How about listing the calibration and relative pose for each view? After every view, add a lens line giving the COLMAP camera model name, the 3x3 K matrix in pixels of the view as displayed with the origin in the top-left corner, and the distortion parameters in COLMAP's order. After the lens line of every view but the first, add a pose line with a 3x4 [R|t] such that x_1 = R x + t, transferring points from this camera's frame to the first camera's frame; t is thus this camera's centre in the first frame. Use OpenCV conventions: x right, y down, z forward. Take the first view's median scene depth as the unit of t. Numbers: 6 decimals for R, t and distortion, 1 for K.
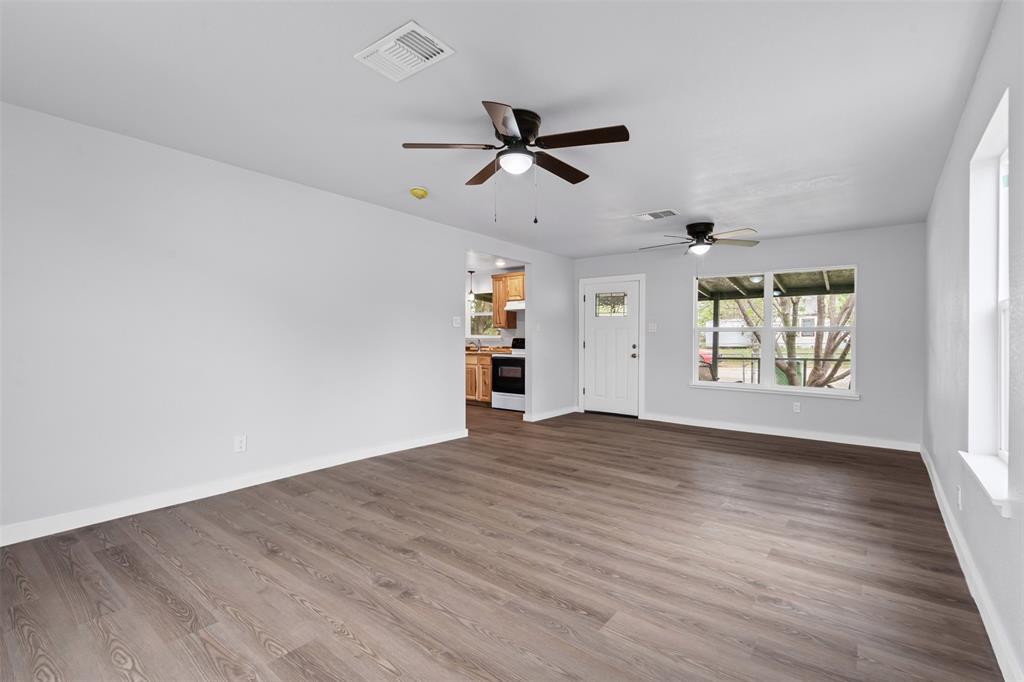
lens RADIAL K [[469.9, 0, 508.9], [0, 469.9, 339.2], [0, 0, 1]] dist [-0.008275, 0.002455]
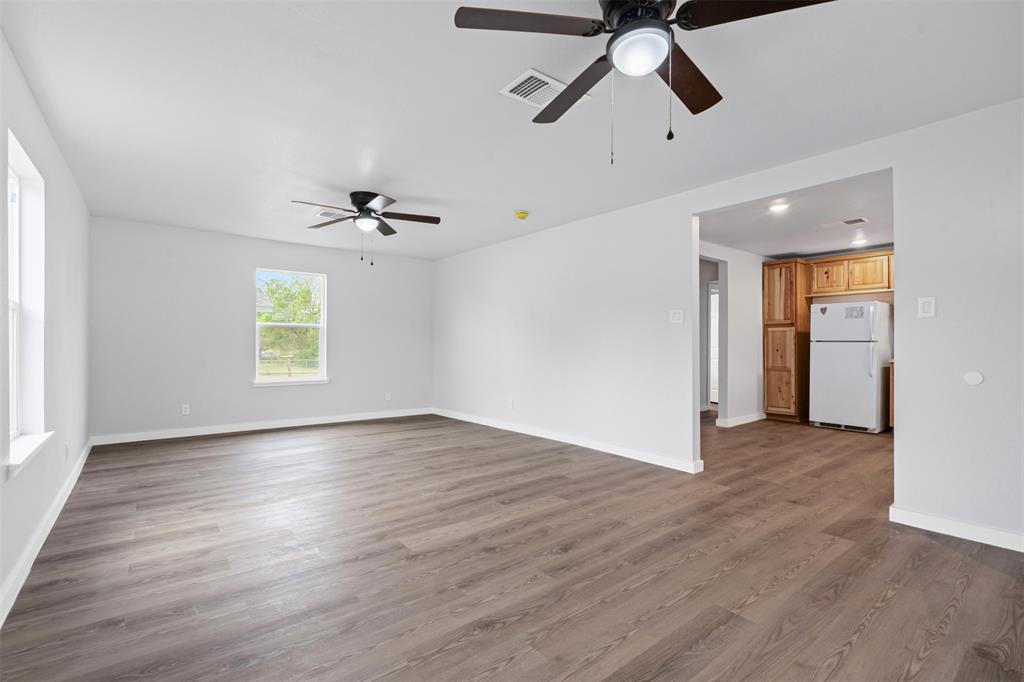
lens RADIAL K [[469.9, 0, 510.8], [0, 469.9, 341.7], [0, 0, 1]] dist [-0.008275, 0.002455]
pose [[-0.242516, -0.008058, -0.970114, 0.924767], [0.001100, 0.999963, -0.008581, 0.012990], [0.970147, -0.003148, -0.242498, 1.221873]]
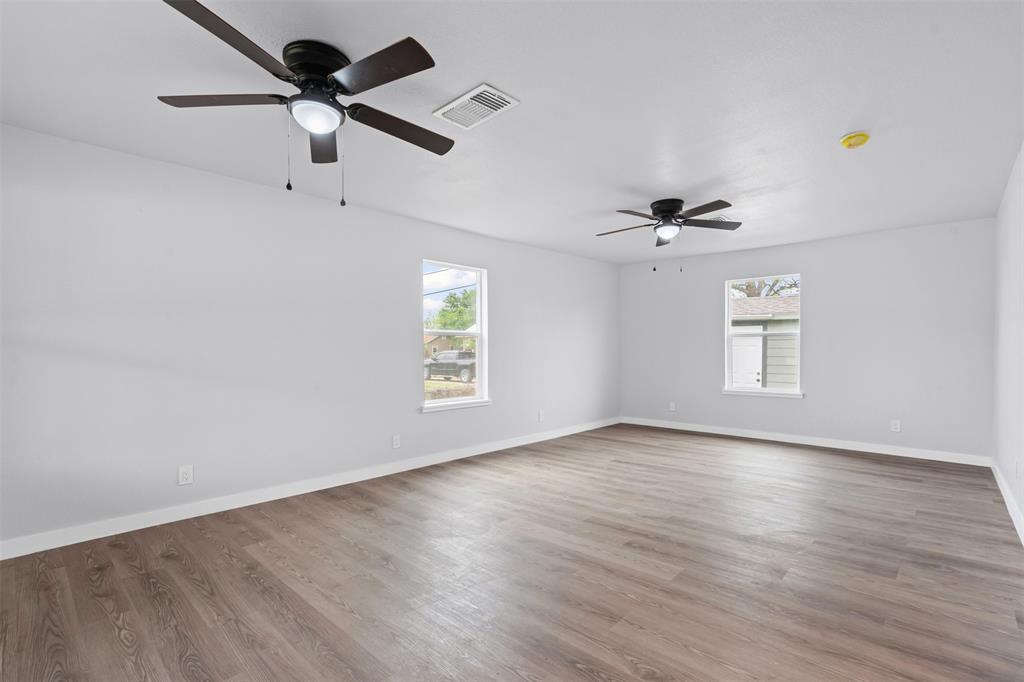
lens RADIAL K [[469.9, 0, 507.0], [0, 469.9, 358.5], [0, 0, 1]] dist [-0.008275, 0.002455]
pose [[-0.995039, -0.003543, 0.099419, 0.251495], [-0.002445, 0.999935, 0.011167, 0.008369], [-0.099452, 0.010869, -0.994983, 1.701791]]
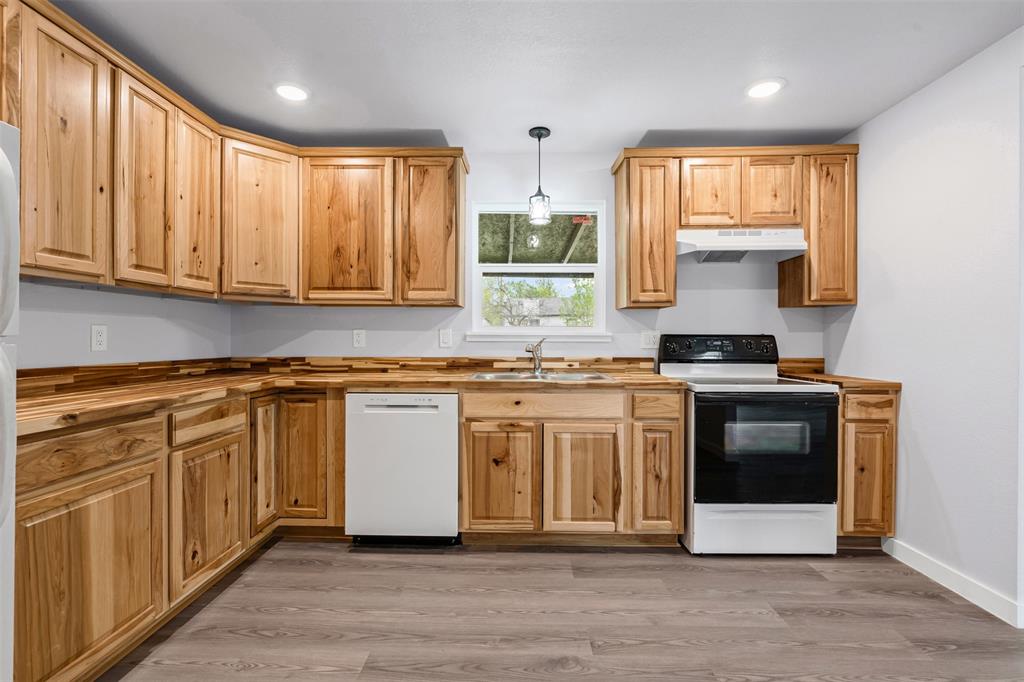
lens RADIAL K [[469.9, 0, 509.4], [0, 469.9, 339.5], [0, 0, 1]] dist [-0.008275, 0.002455]
pose [[0.805809, -0.003138, 0.592167, -0.614082], [0.002634, 0.999995, 0.001715, 0.001665], [-0.592169, 0.000178, 0.805814, 1.568639]]
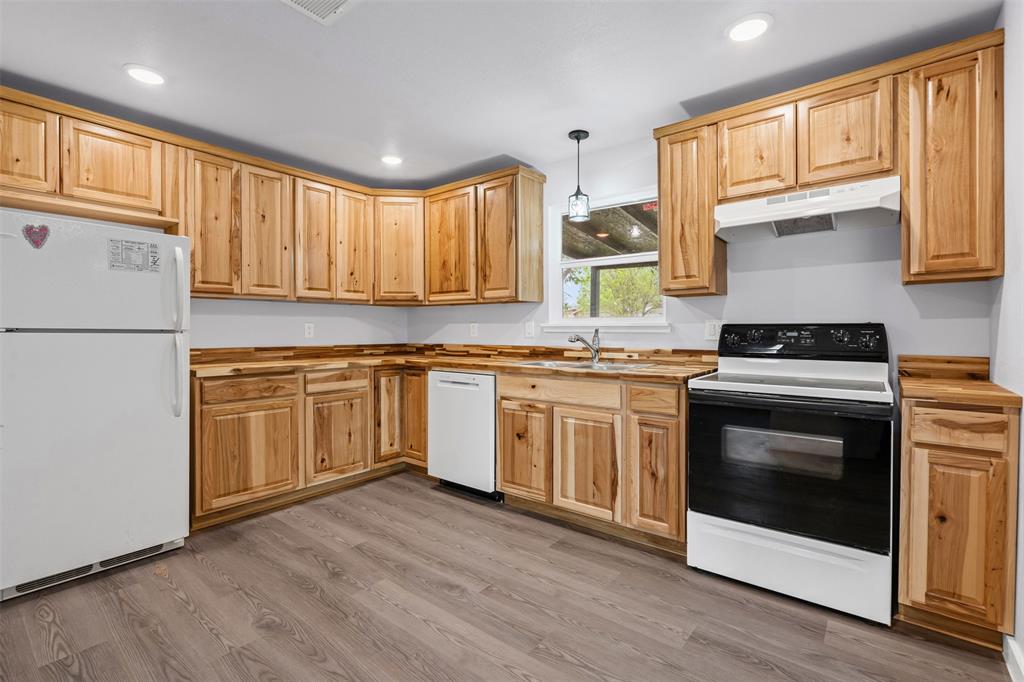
lens RADIAL K [[469.9, 0, 501.0], [0, 469.9, 334.6], [0, 0, 1]] dist [-0.008275, 0.002455]
pose [[0.999501, -0.005693, -0.031059, -0.267736], [0.005920, 0.999956, 0.007242, 0.003463], [0.031017, -0.007422, 0.999491, 1.361777]]
